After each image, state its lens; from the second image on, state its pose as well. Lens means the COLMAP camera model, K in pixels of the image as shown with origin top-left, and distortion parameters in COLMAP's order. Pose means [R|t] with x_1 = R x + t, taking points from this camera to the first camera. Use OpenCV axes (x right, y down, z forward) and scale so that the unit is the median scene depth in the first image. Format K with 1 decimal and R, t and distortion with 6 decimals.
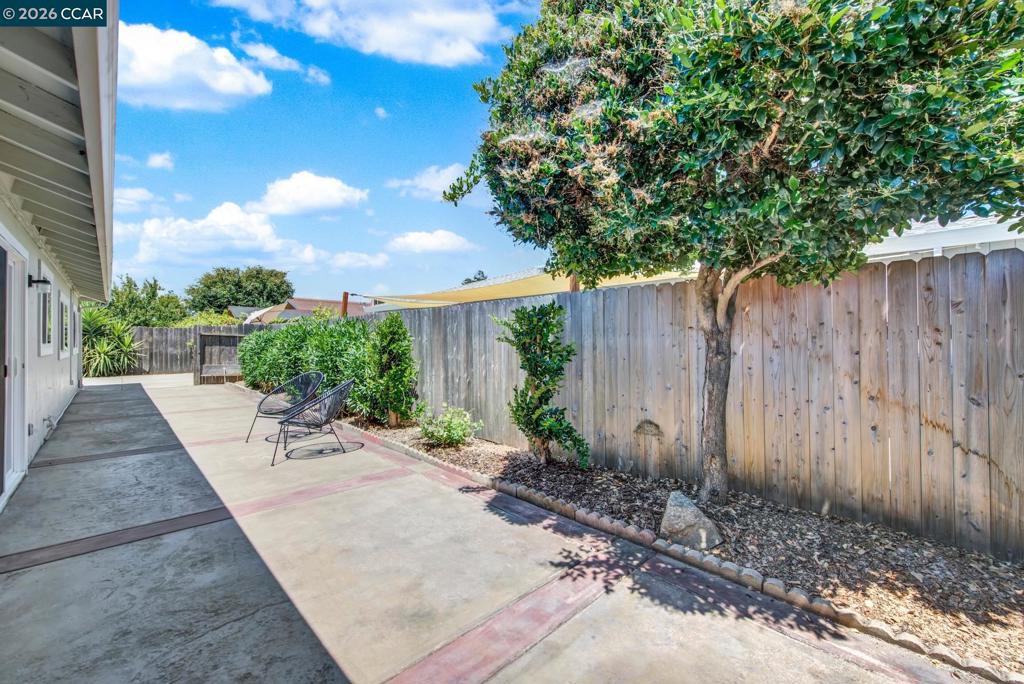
lens RADIAL K [[409.0, 0, 517.5], [0, 409.0, 343.0], [0, 0, 1]] dist [0.000584, -0.001952]
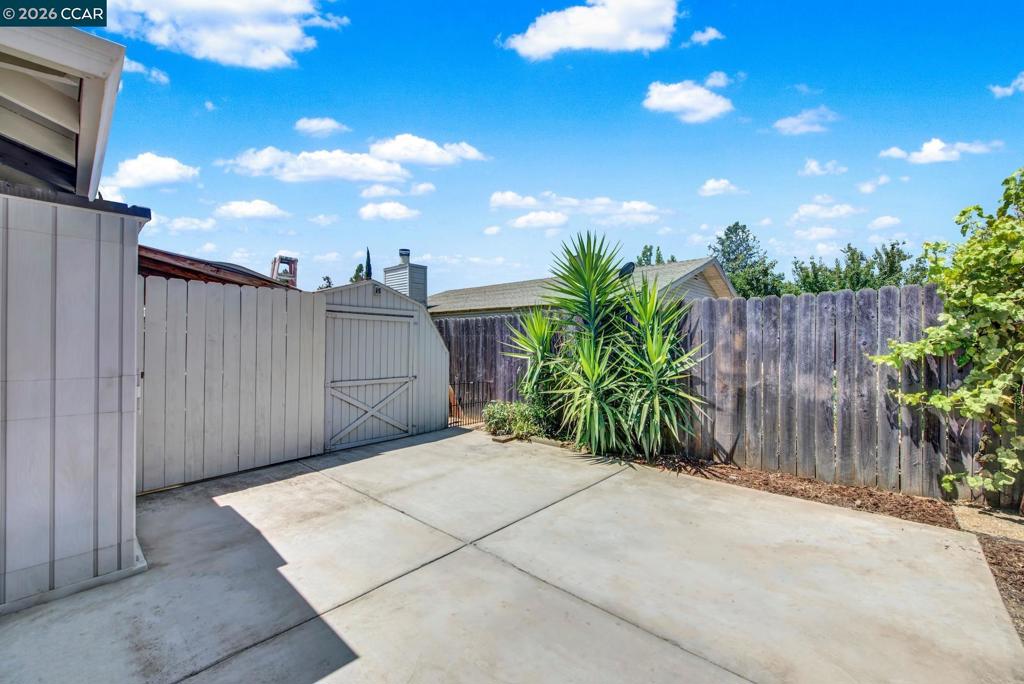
lens RADIAL K [[409.0, 0, 517.5], [0, 409.0, 343.0], [0, 0, 1]] dist [0.000584, -0.001952]
pose [[0.050098, 0.000644, -0.998744, -1.961365], [-0.005364, 0.999986, 0.000376, -0.022183], [0.998730, 0.005338, 0.050100, 2.614392]]
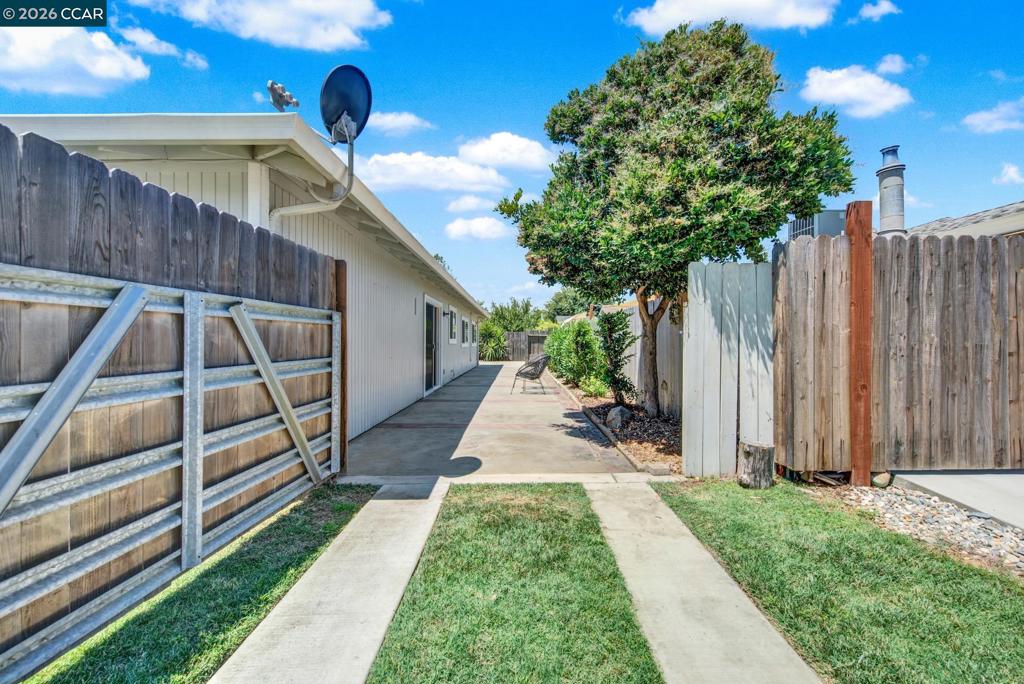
lens RADIAL K [[418.3, 0, 516.4], [0, 418.3, 345.6], [0, 0, 1]] dist [0.001241, 0.000059]
pose [[0.704583, 0.000175, -0.709622, 0.873487], [0.000611, 0.999999, 0.000853, 0.040907], [0.709622, -0.001034, 0.704582, -0.469488]]
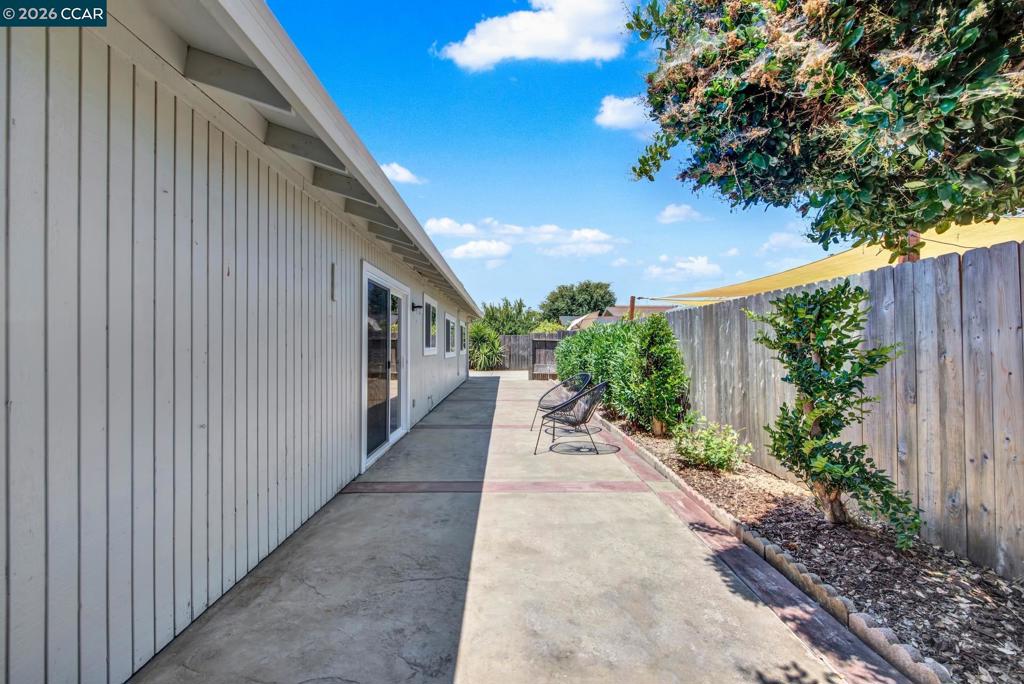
lens RADIAL K [[409.0, 0, 517.5], [0, 409.0, 343.0], [0, 0, 1]] dist [0.000584, -0.001952]
pose [[0.727634, -0.009375, -0.685902, 0.131889], [0.003436, 0.999944, -0.010022, 0.001623], [0.685957, 0.004936, 0.727625, 0.126048]]
